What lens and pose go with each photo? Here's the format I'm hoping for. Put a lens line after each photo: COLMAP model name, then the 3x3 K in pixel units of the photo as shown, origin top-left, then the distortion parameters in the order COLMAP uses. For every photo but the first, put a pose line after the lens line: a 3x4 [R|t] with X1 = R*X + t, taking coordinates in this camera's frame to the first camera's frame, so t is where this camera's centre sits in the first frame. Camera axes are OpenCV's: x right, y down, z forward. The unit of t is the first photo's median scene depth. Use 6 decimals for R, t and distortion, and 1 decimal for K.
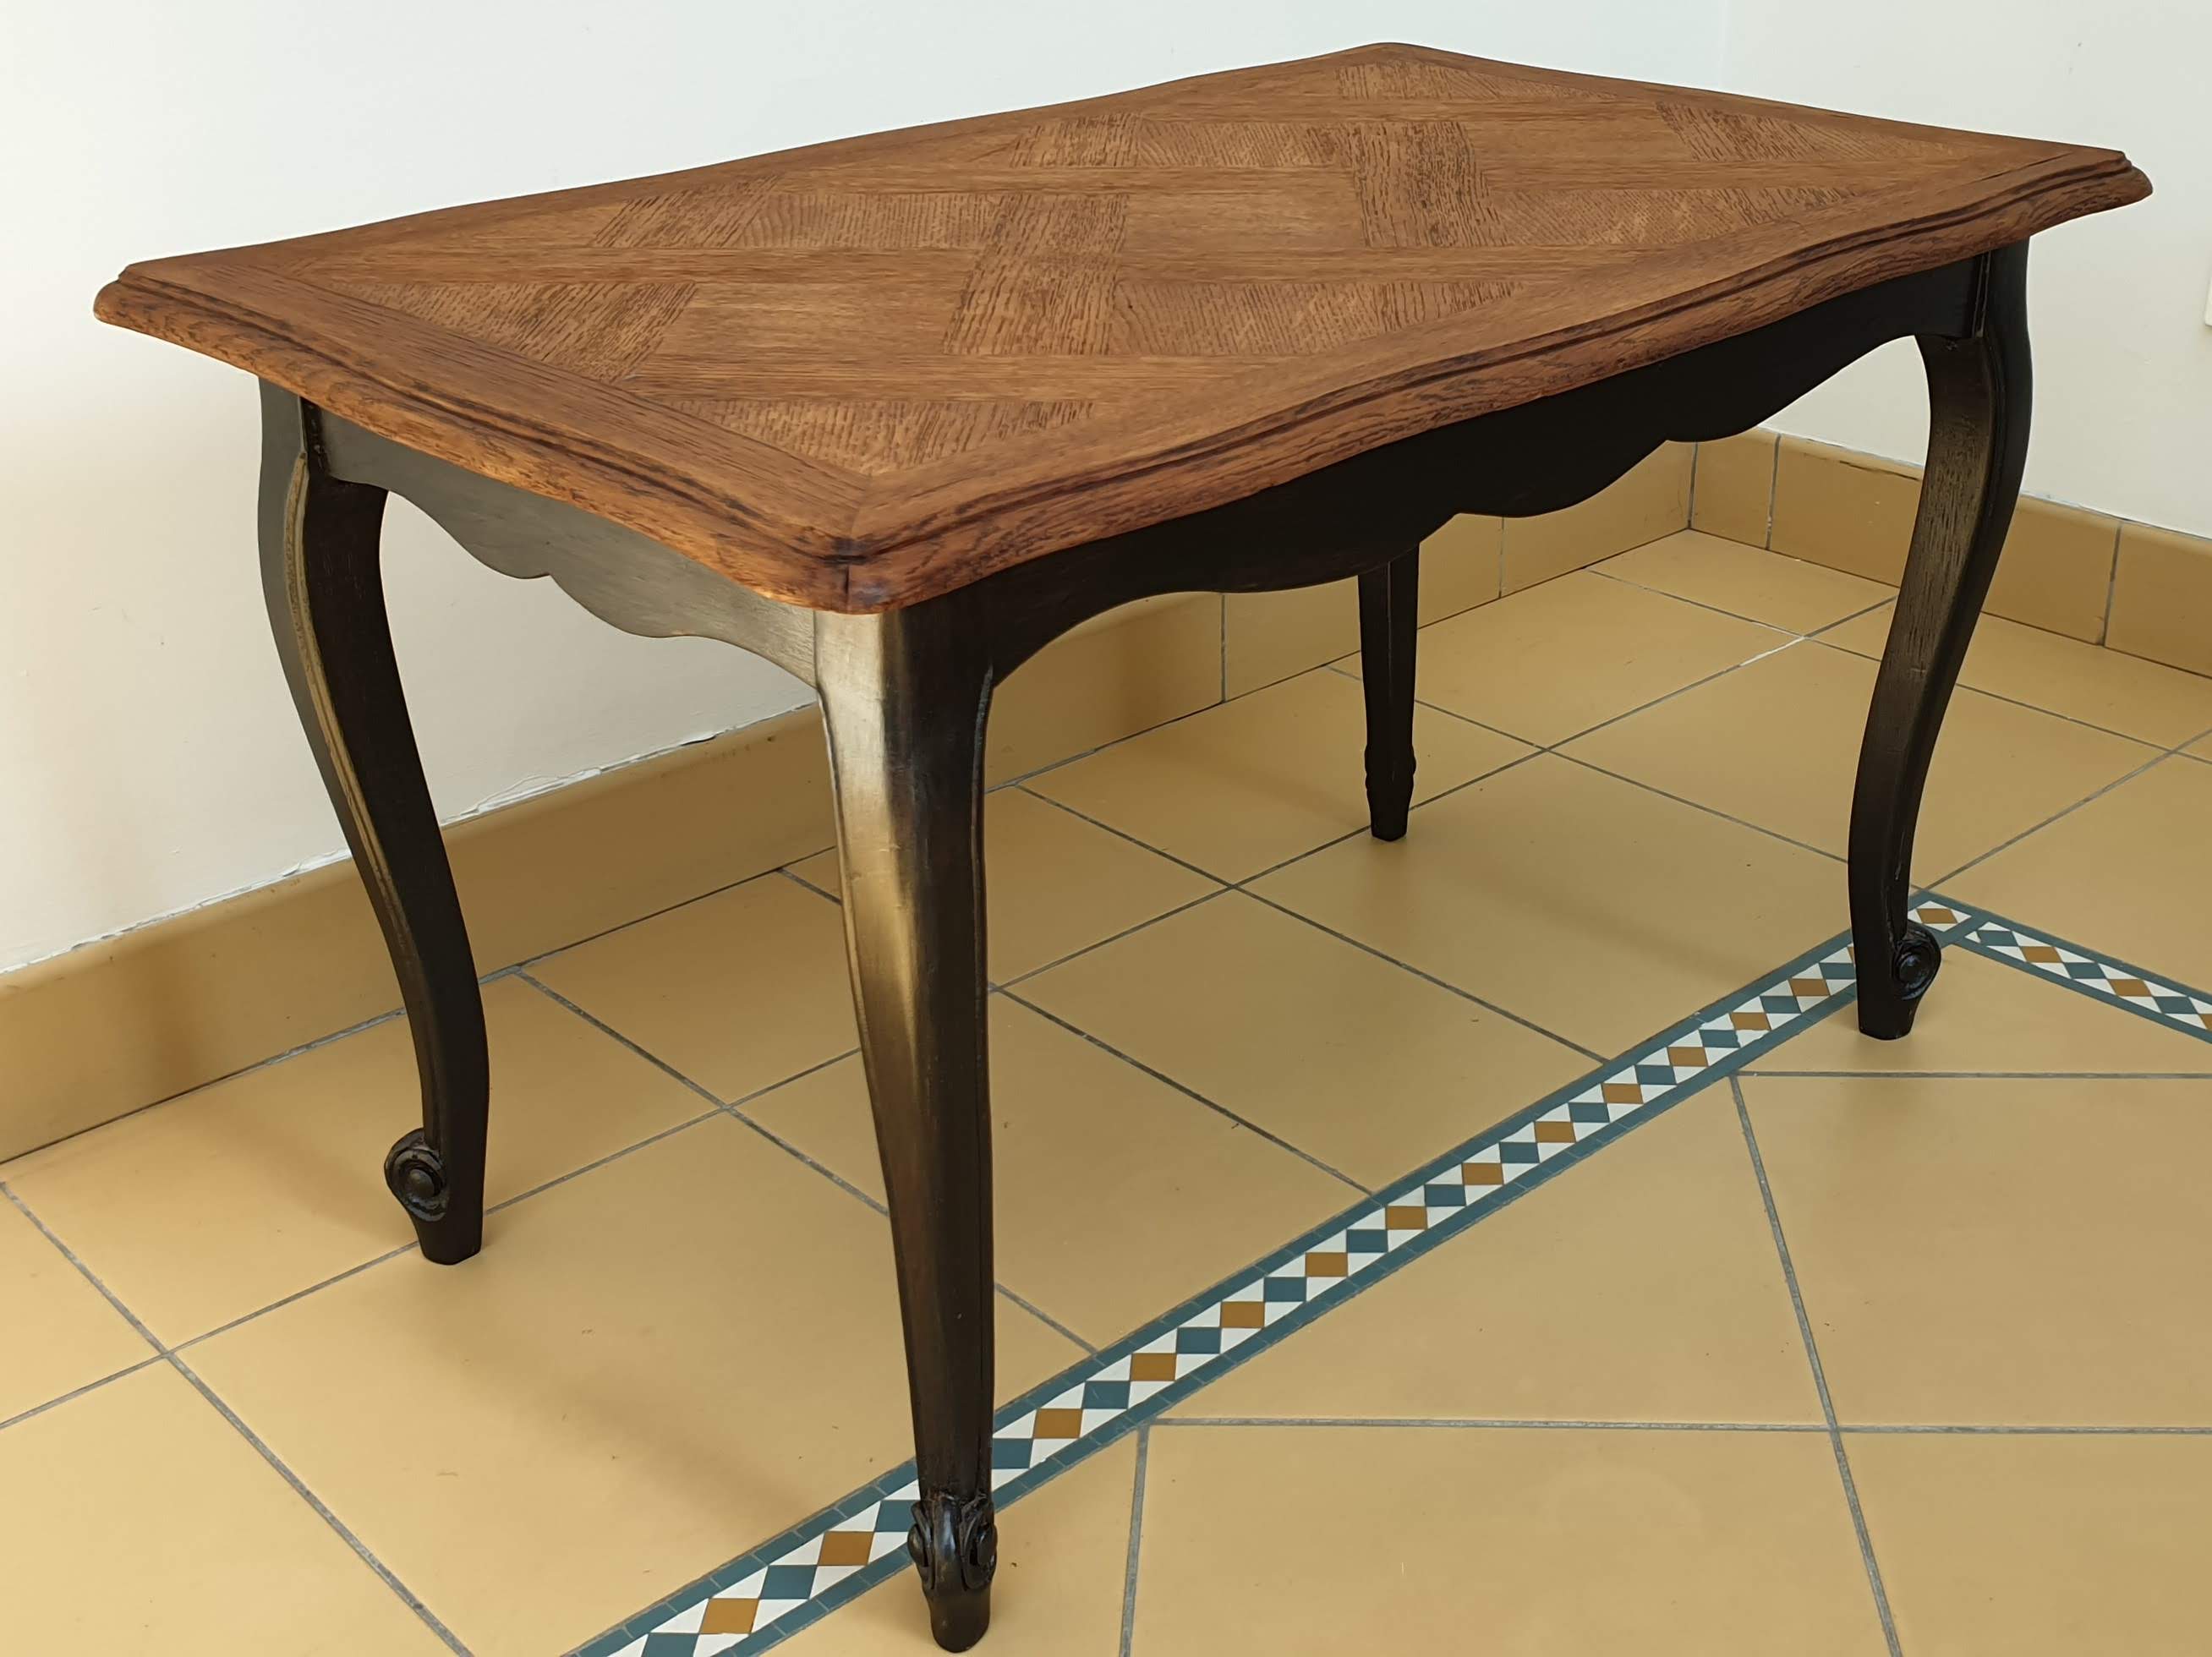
lens RADIAL K [[2723.9, 0, 1314.4], [0, 2723.9, 814.6], [0, 0, 1]] dist [0.285129, -0.960269]
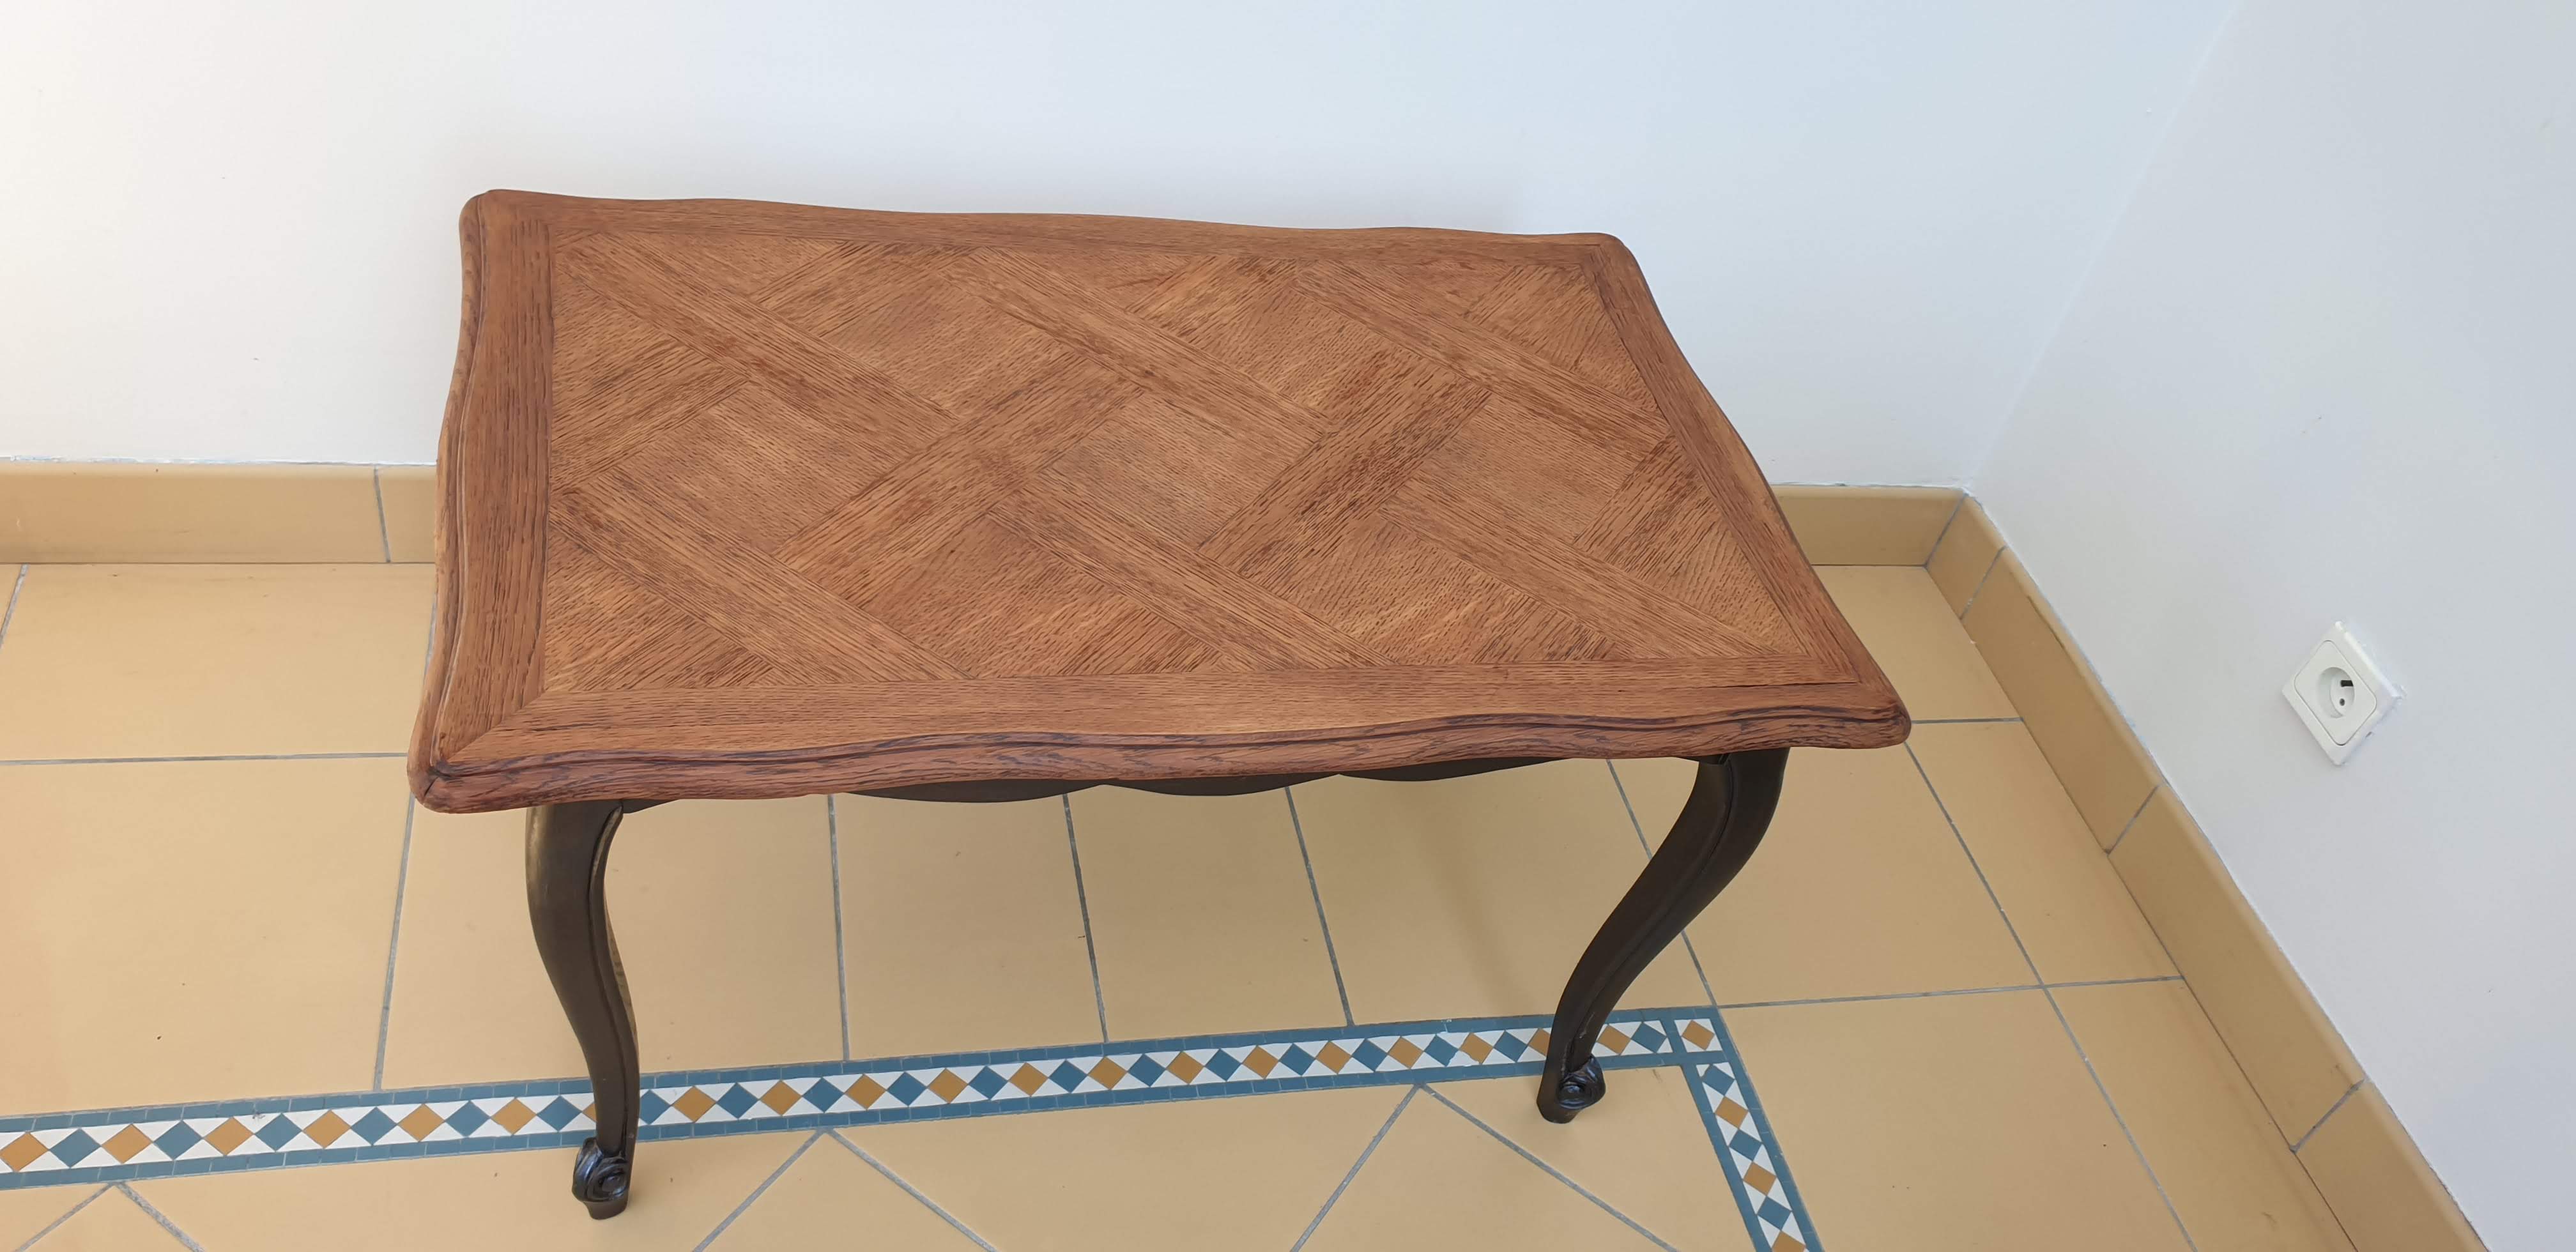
lens RADIAL K [[2048.9, 0, 1279.0], [0, 2048.9, 635.9], [0, 0, 1]] dist [0.162104, -0.452461]
pose [[0.822957, 0.487840, -0.291125, 0.391249], [-0.396855, 0.860348, 0.319855, -0.543283], [0.406507, -0.147692, 0.901631, 0.121625]]
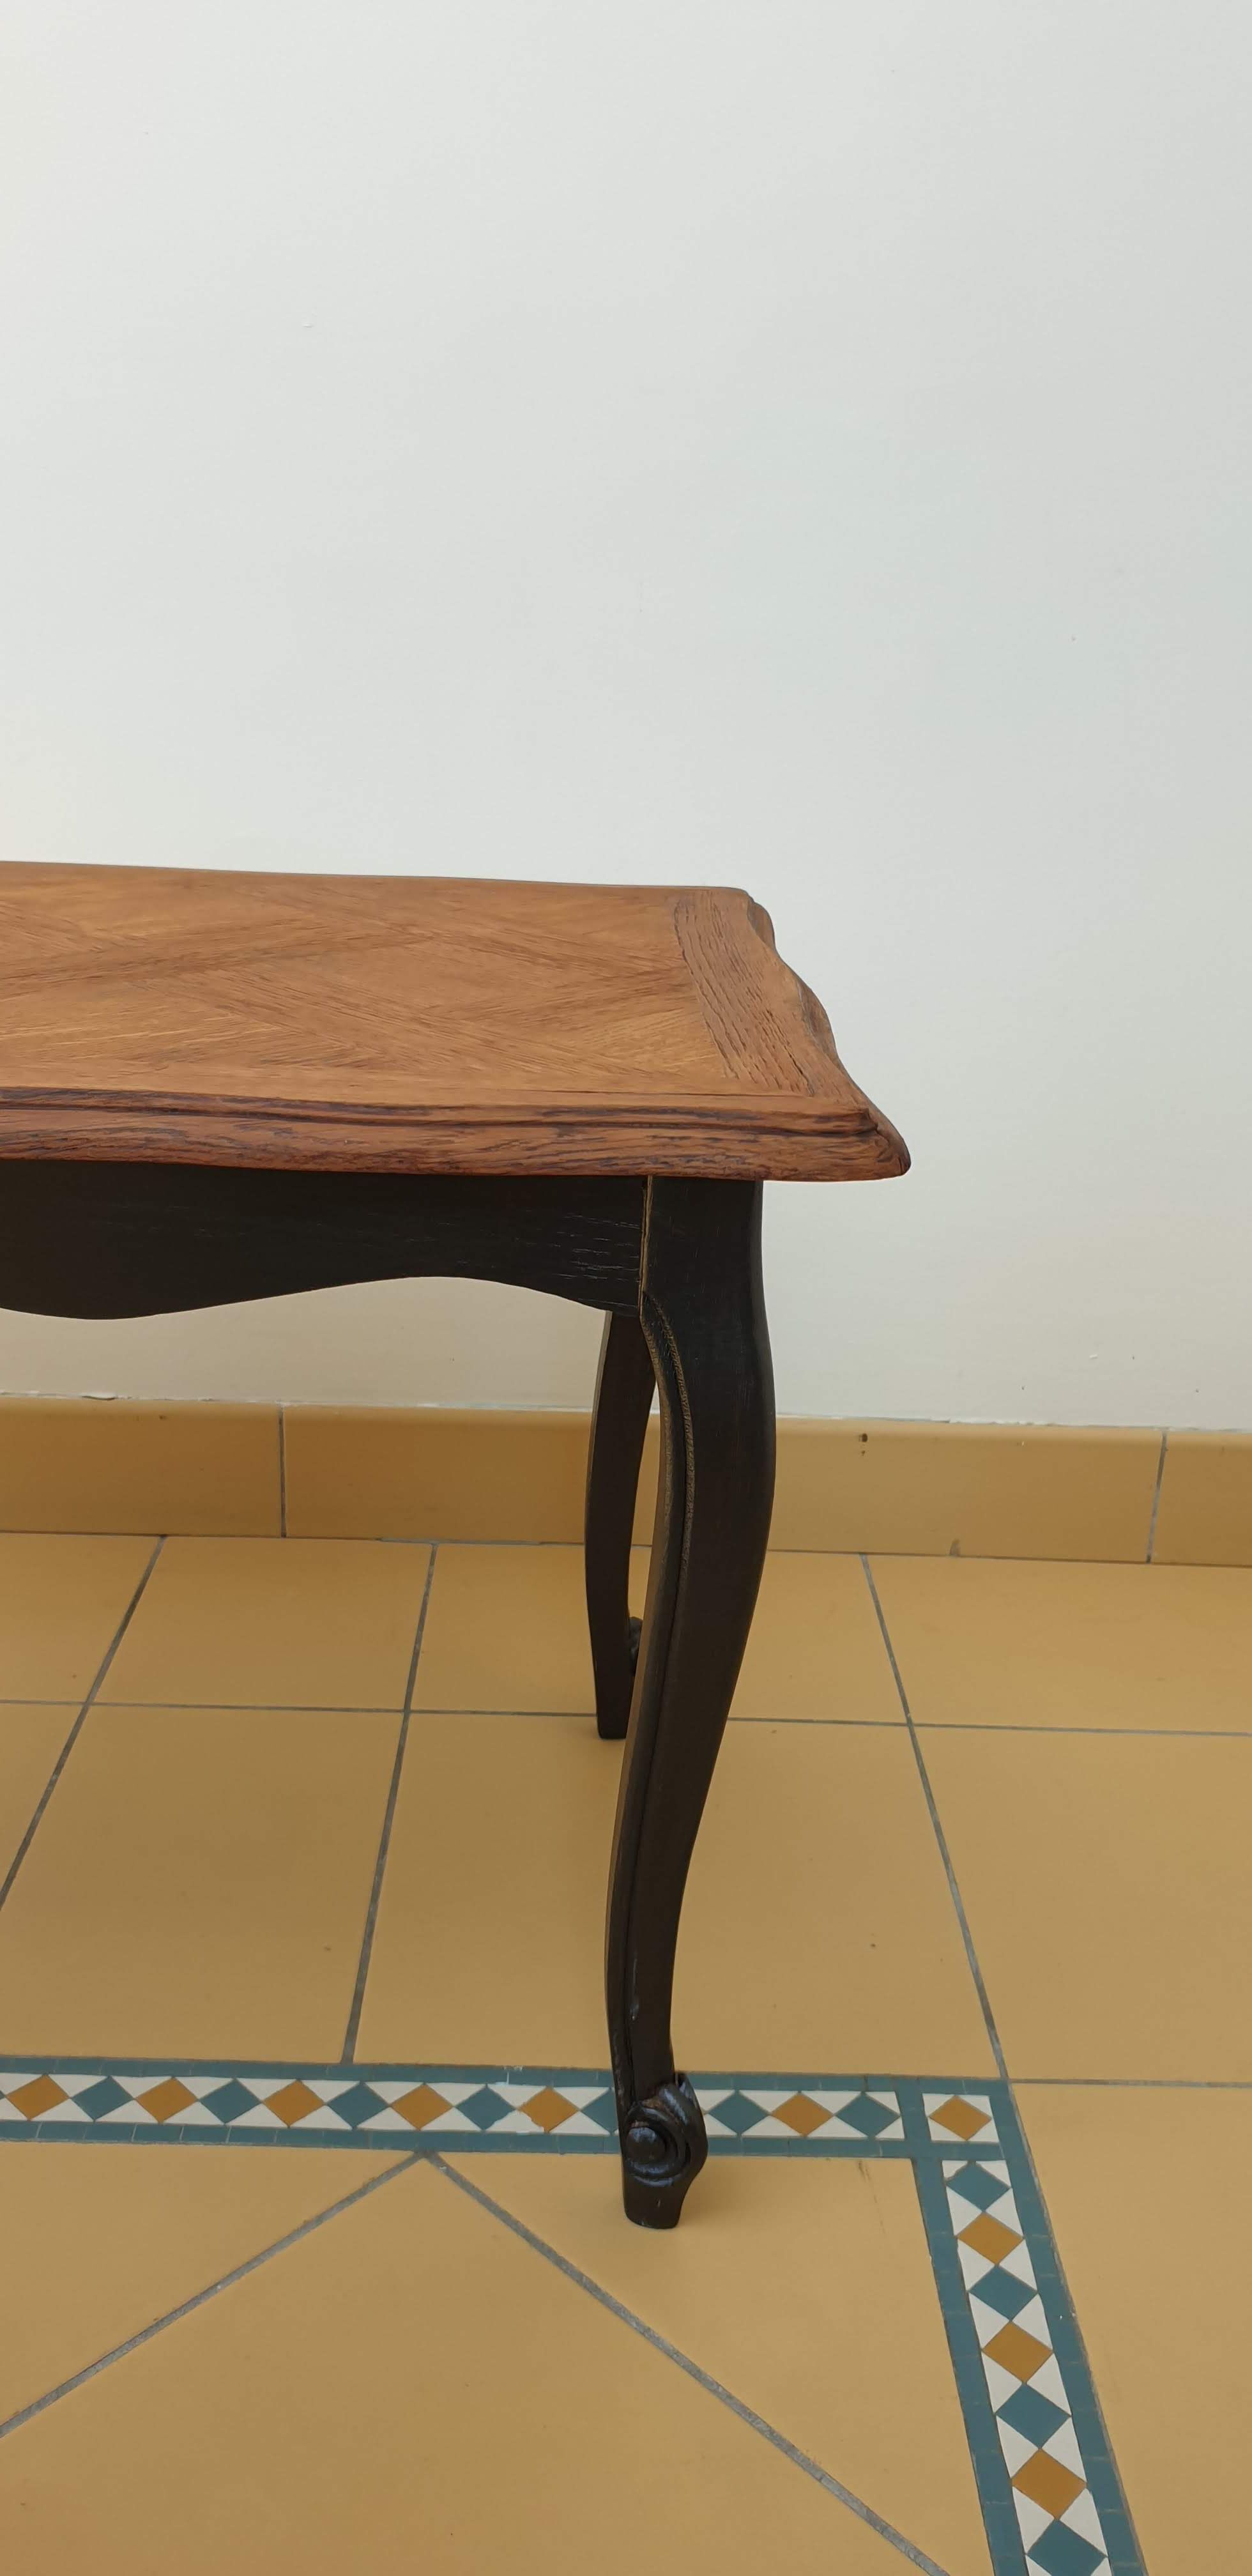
lens RADIAL K [[2048.9, 0, 645.1], [0, 2048.9, 1292.7], [0, 0, 1]] dist [0.162104, -0.452461]
pose [[0.713586, 0.256779, -0.651813, 0.721054], [-0.330681, 0.943692, 0.009743, -0.227856], [0.617613, 0.208589, 0.758317, 0.739662]]
